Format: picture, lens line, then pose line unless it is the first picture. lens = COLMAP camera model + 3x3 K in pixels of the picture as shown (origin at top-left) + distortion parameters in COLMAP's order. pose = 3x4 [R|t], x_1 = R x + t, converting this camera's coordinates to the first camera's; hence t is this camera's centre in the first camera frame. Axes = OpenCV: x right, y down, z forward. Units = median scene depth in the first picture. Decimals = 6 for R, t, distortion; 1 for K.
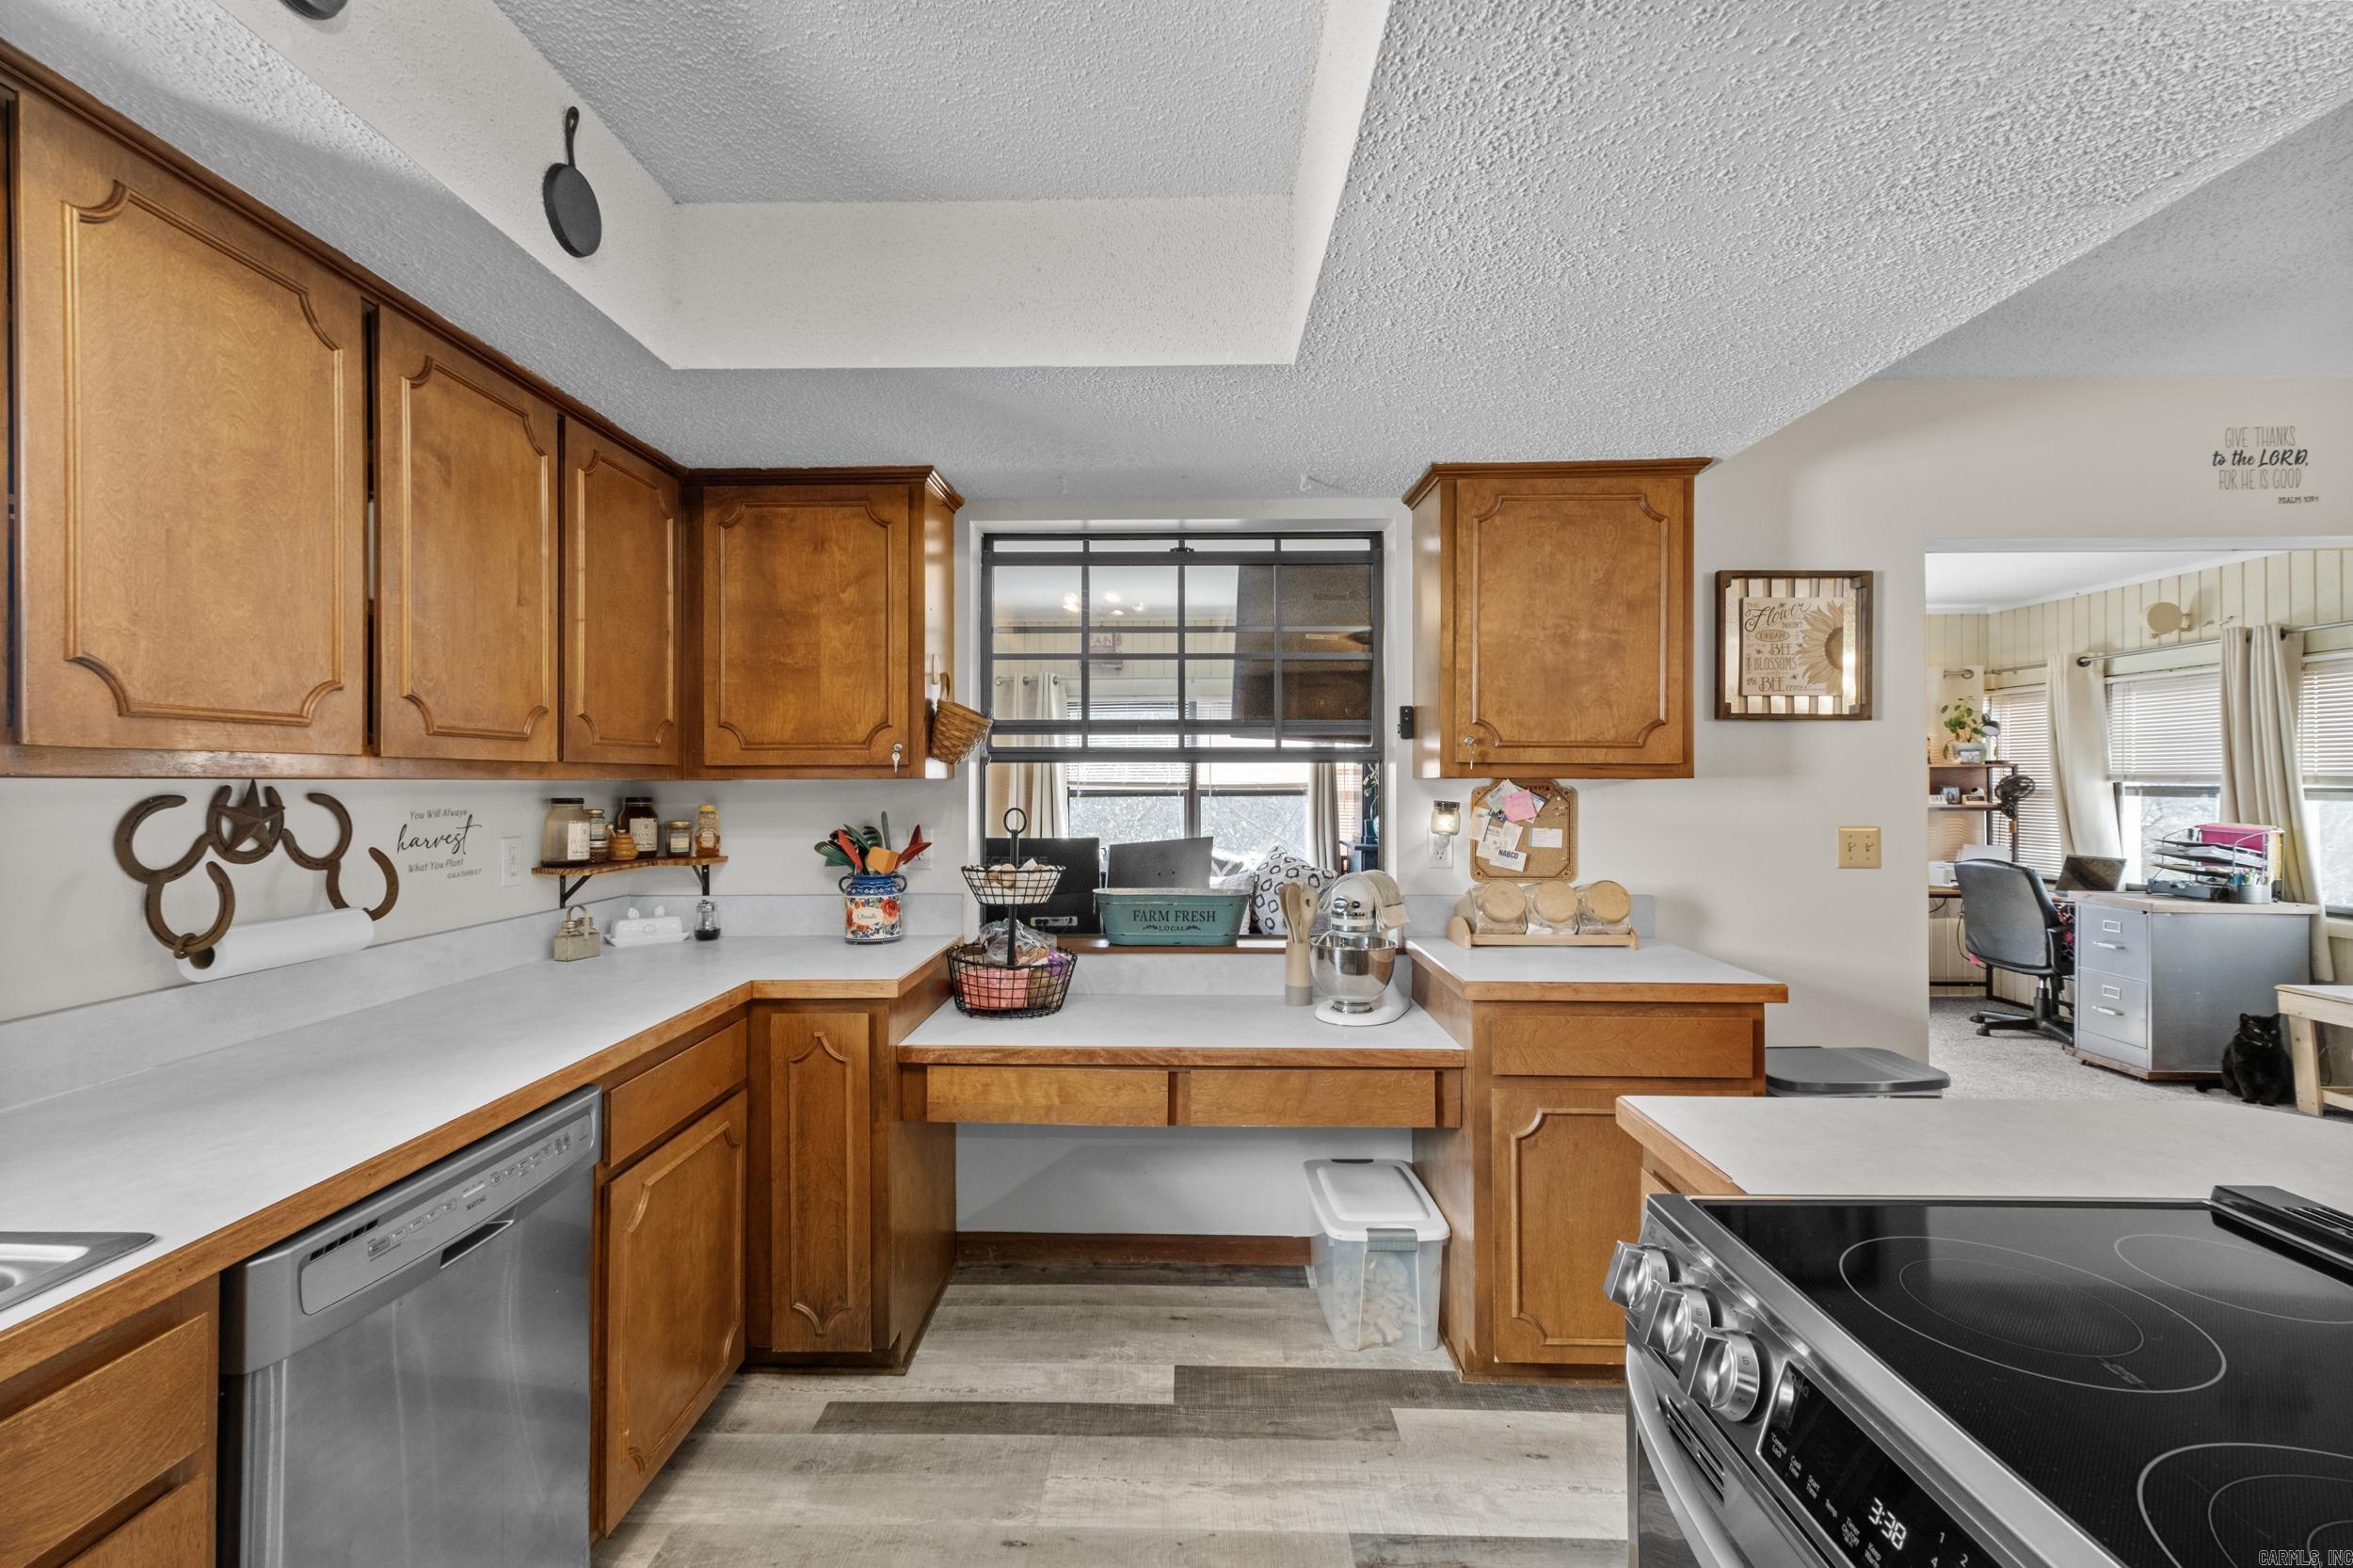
lens RADIAL K [[1010.3, 0, 1164.3], [0, 1010.3, 778.3], [0, 0, 1]] dist [0.006677, -0.000233]
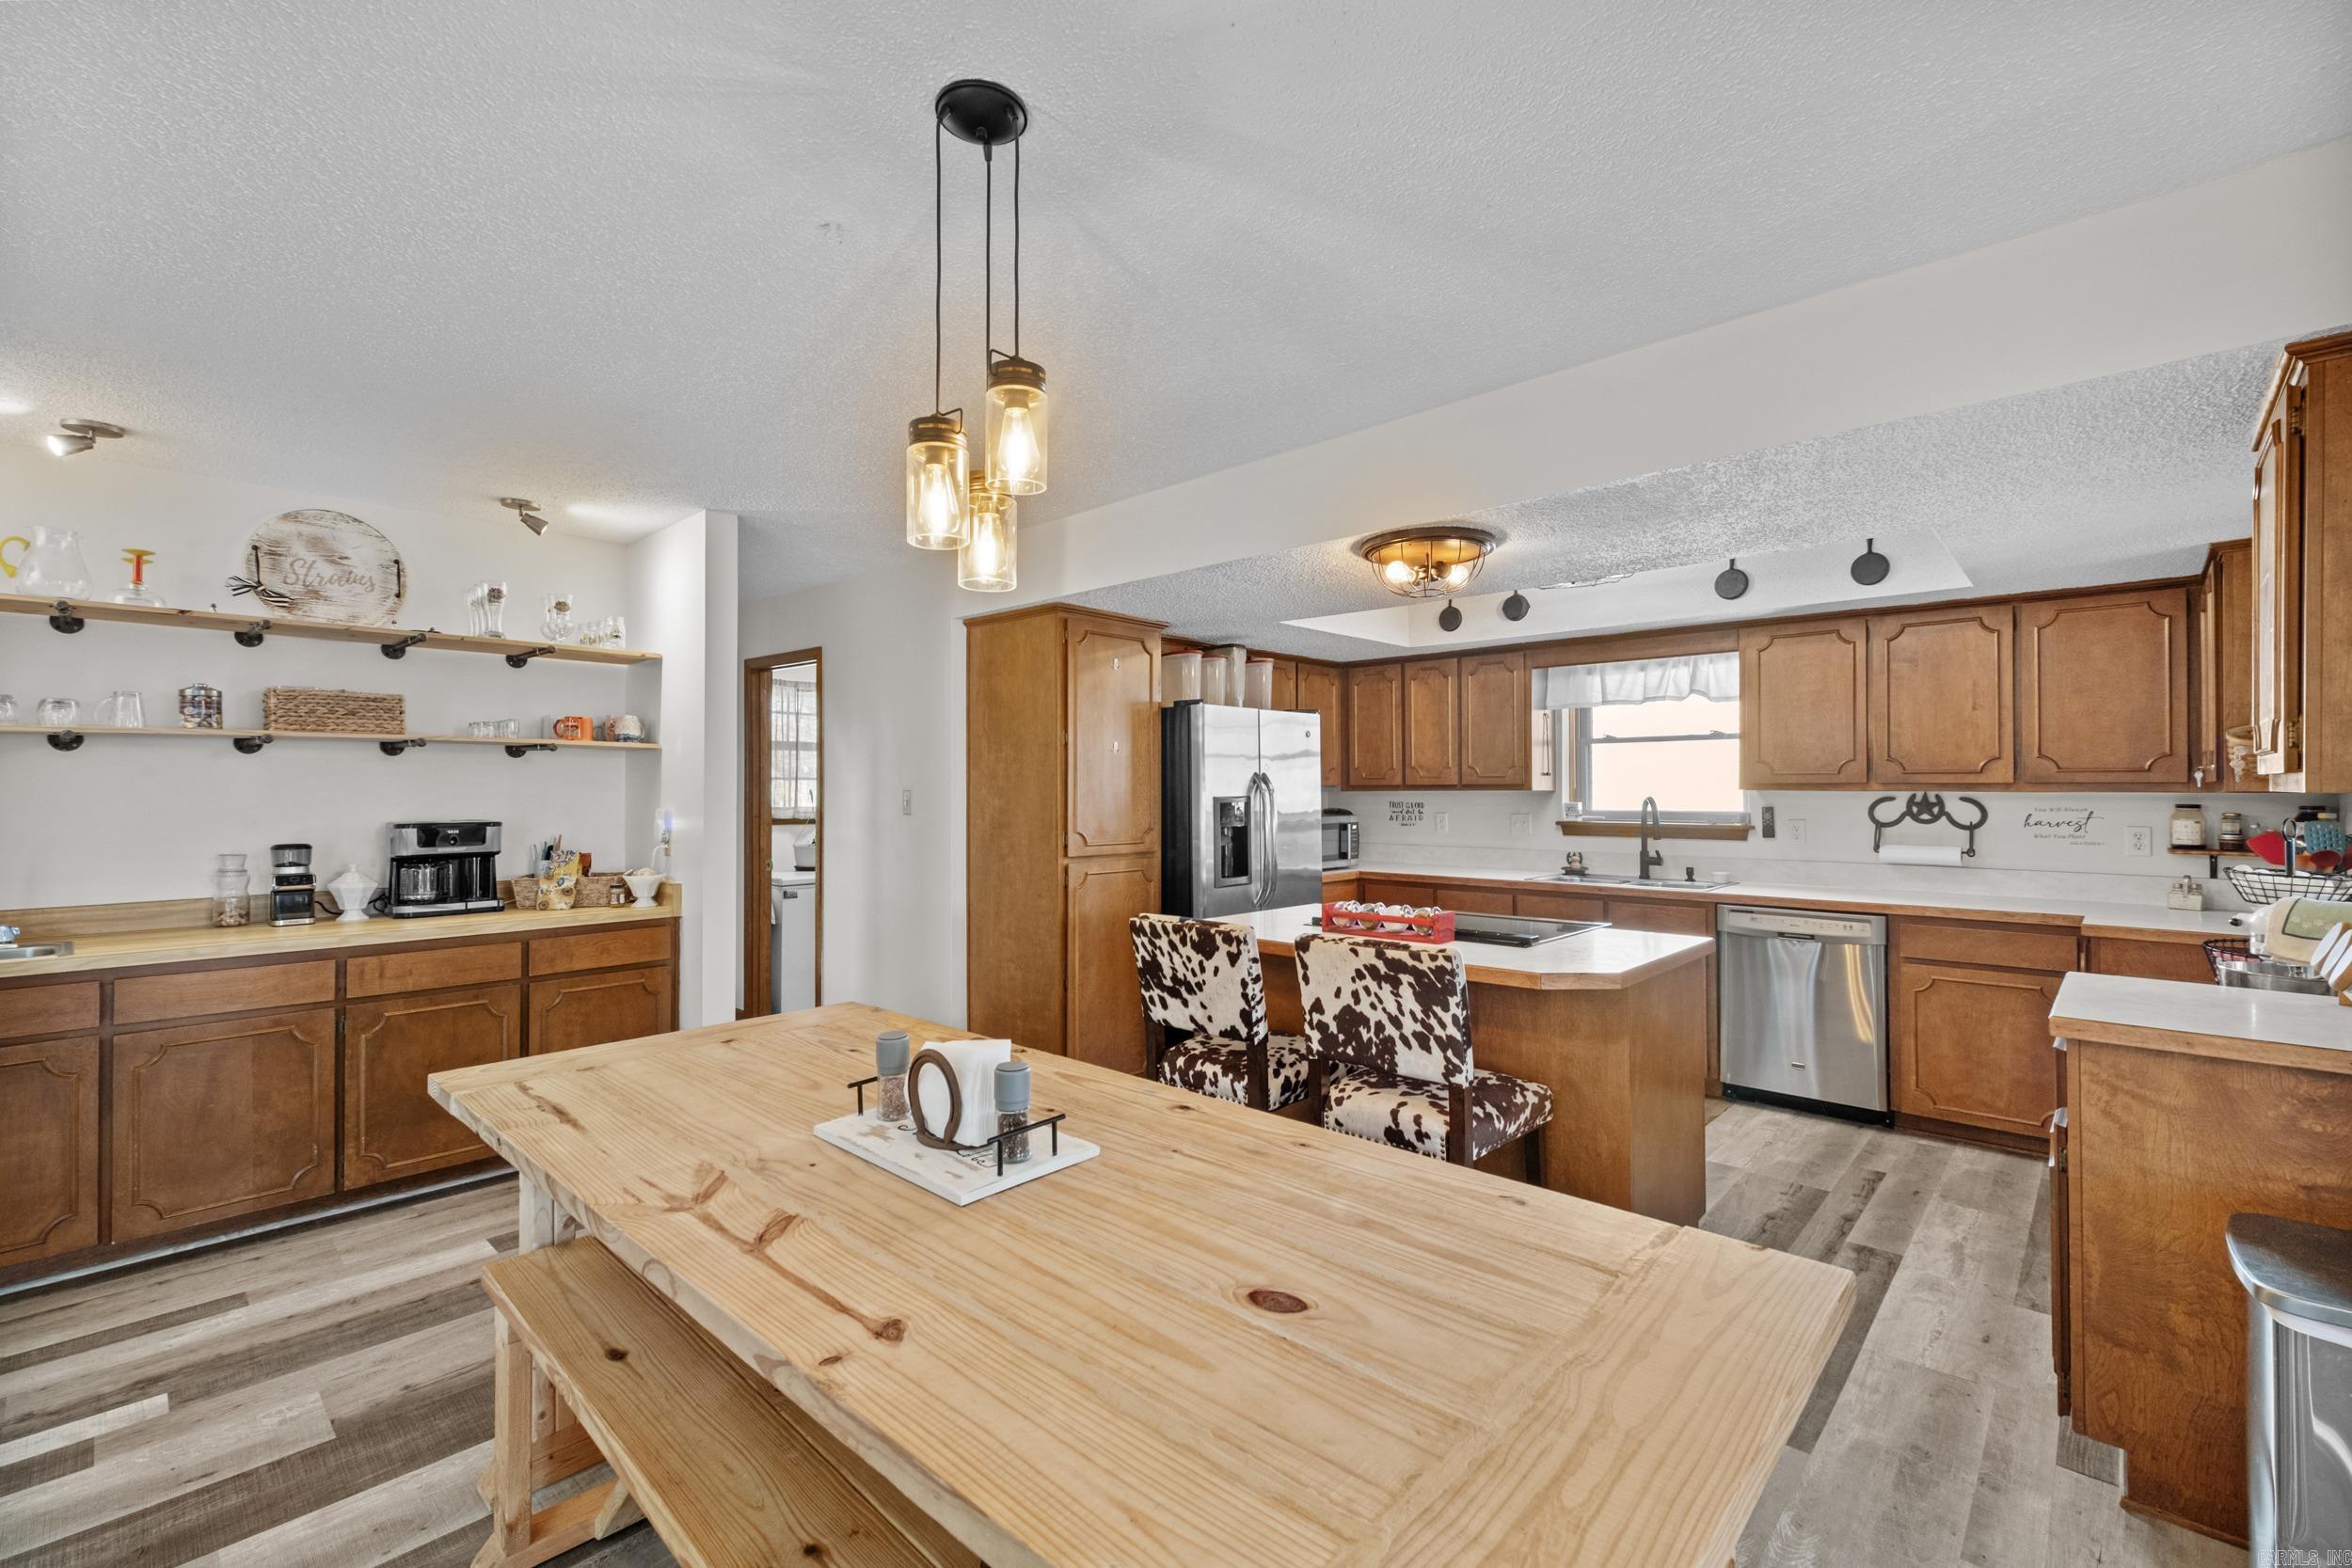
lens RADIAL K [[1009.8, 0, 1163.5], [0, 1009.8, 781.2], [0, 0, 1]] dist [0.006677, -0.000233]
pose [[-0.665457, -0.007185, -0.746402, 1.566749], [-0.000448, 0.999957, -0.009226, -0.000195], [0.746436, -0.005805, -0.665432, 0.860154]]
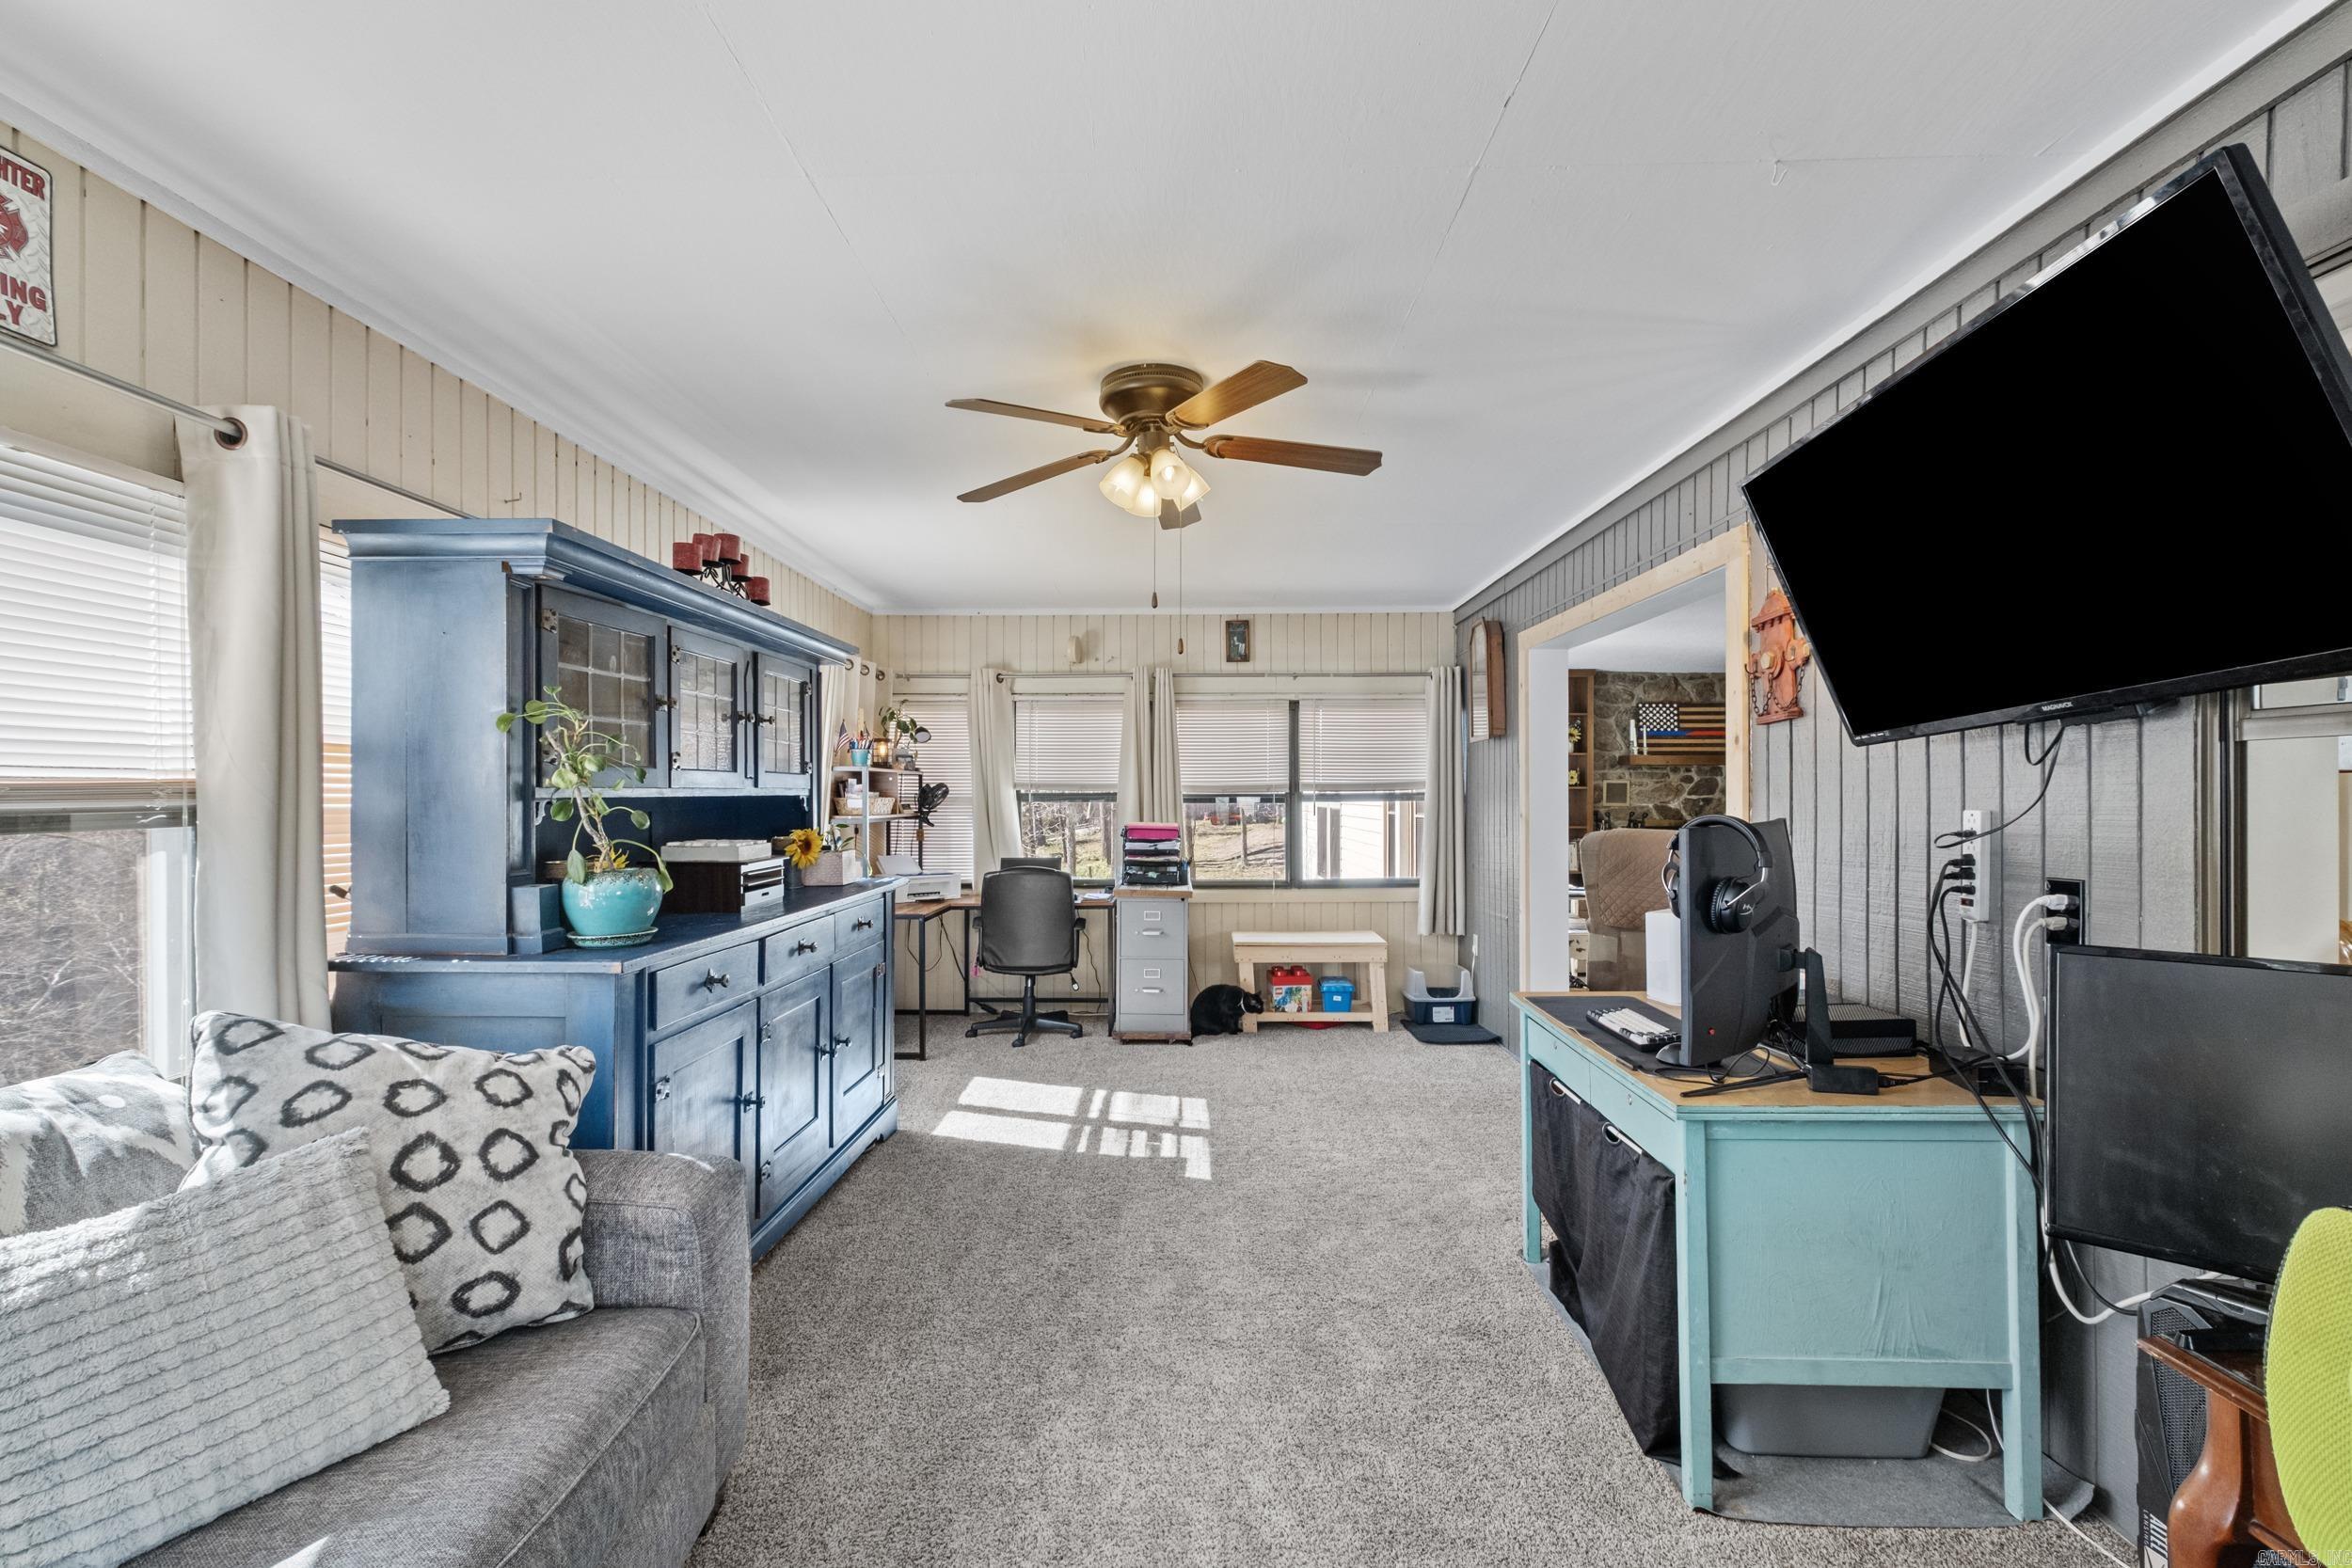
lens RADIAL K [[1009.8, 0, 1166.8], [0, 1009.8, 794.0], [0, 0, 1]] dist [0.006677, -0.000233]
pose [[-0.009287, 0.000511, 0.999957, -0.385112], [-0.002444, 0.999997, -0.000534, 0.019593], [-0.999954, -0.002449, -0.009286, 1.853878]]
